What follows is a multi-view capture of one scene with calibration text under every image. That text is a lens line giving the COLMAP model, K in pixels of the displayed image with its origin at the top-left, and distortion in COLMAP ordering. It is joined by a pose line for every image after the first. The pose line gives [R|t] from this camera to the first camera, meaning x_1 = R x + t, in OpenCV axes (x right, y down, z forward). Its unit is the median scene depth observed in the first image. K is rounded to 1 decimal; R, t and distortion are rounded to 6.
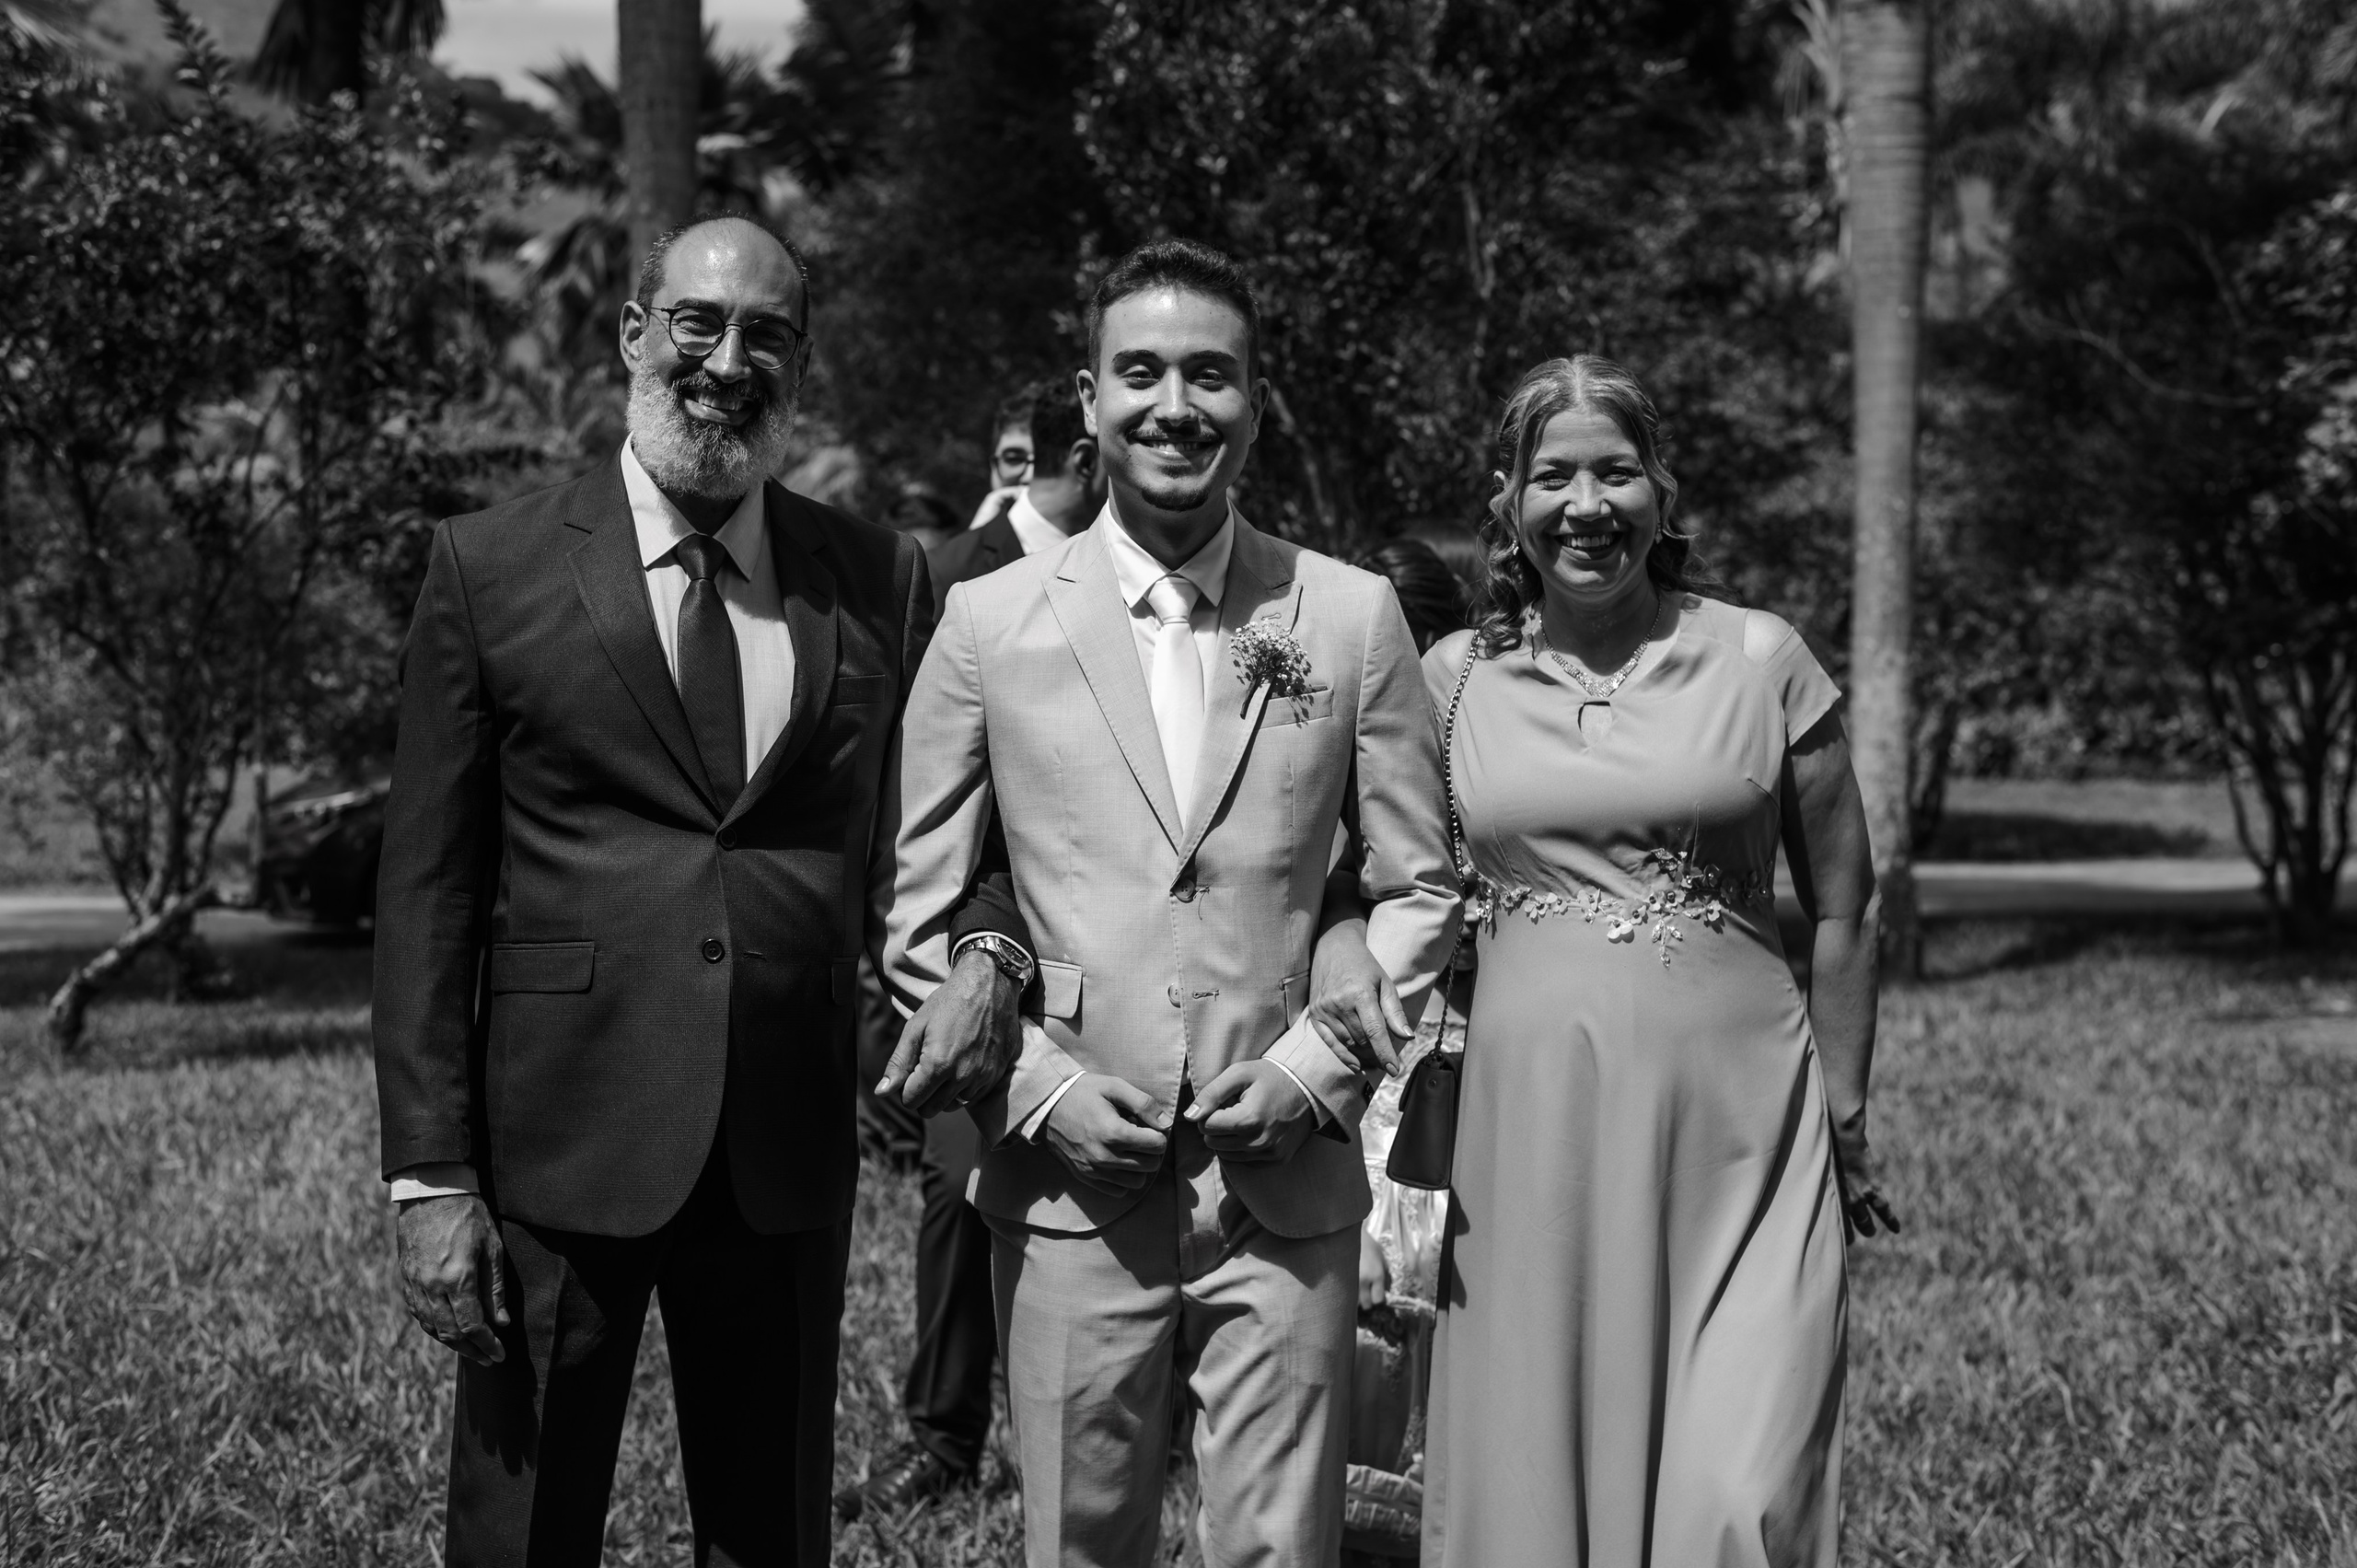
lens RADIAL K [[3432.9, 0, 1213.3], [0, 3432.9, 739.4], [0, 0, 1]] dist [-0.098594, -0.007538]
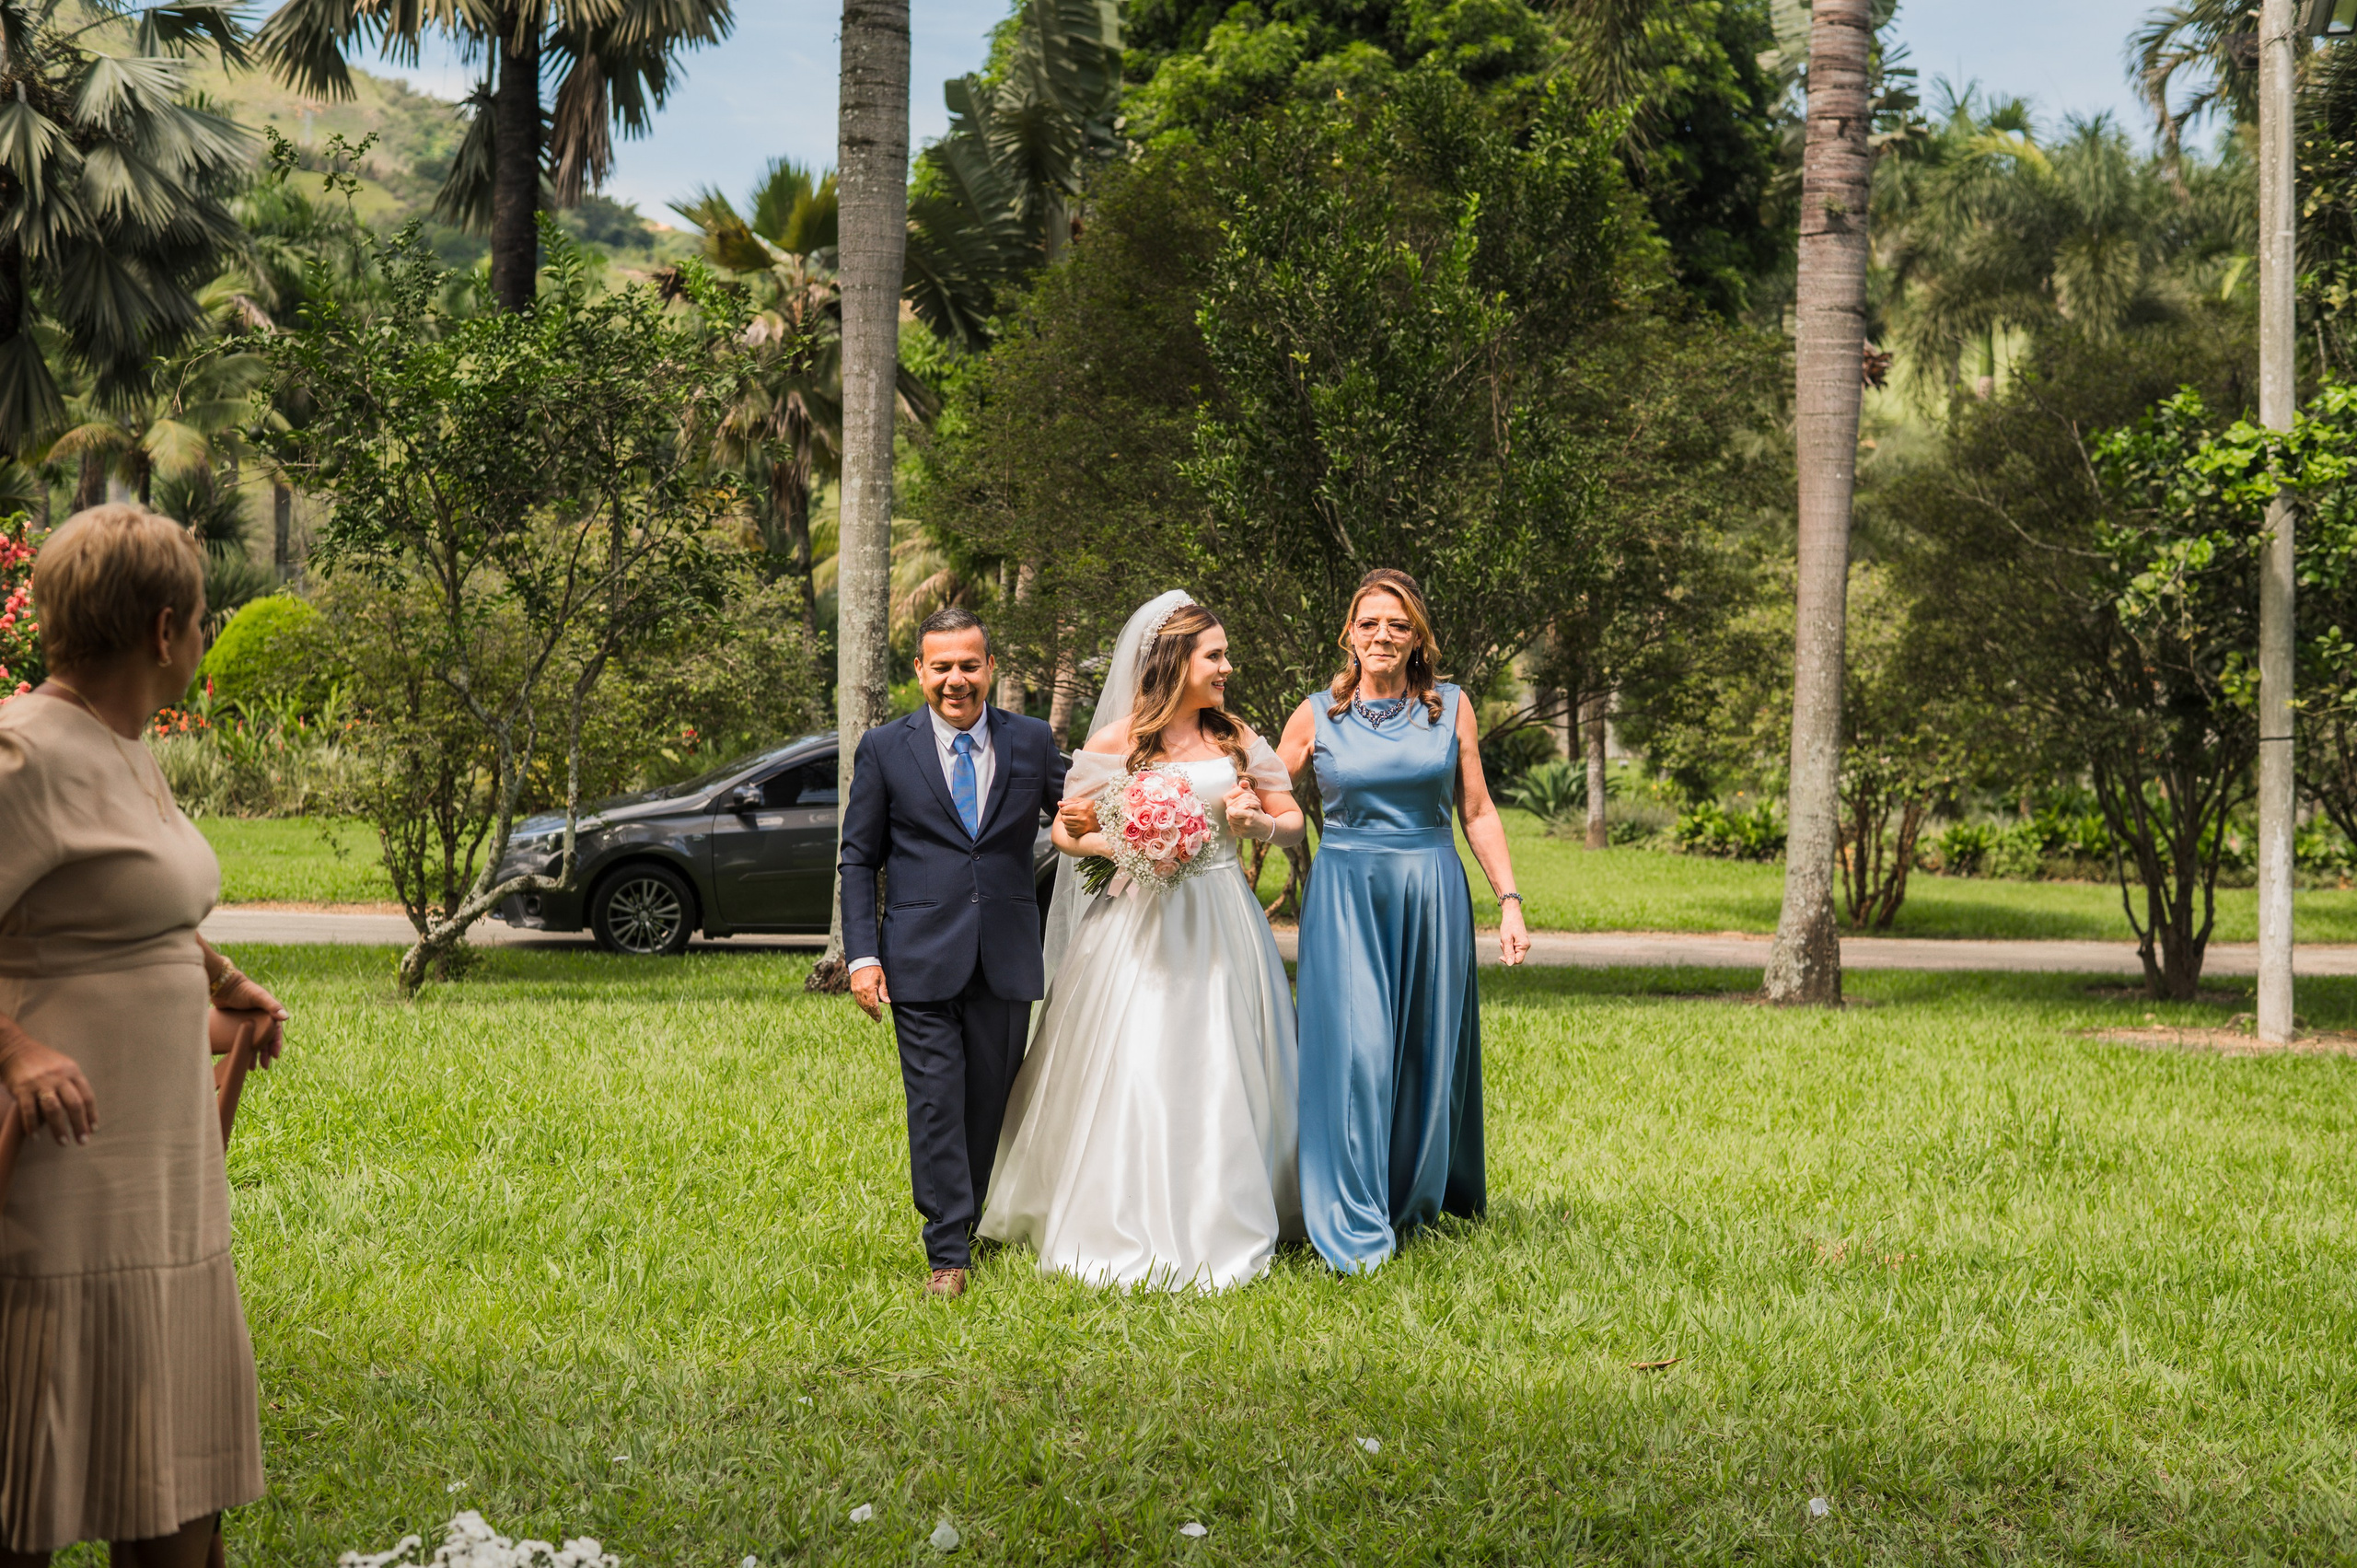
lens RADIAL K [[3432.9, 0, 1213.3], [0, 3432.9, 739.4], [0, 0, 1]] dist [-0.098594, -0.007538]
pose [[0.999397, 0.030699, -0.016225, -0.006314], [-0.031208, 0.998996, -0.032135, 0.020322], [0.015222, 0.032622, 0.999352, -0.265467]]
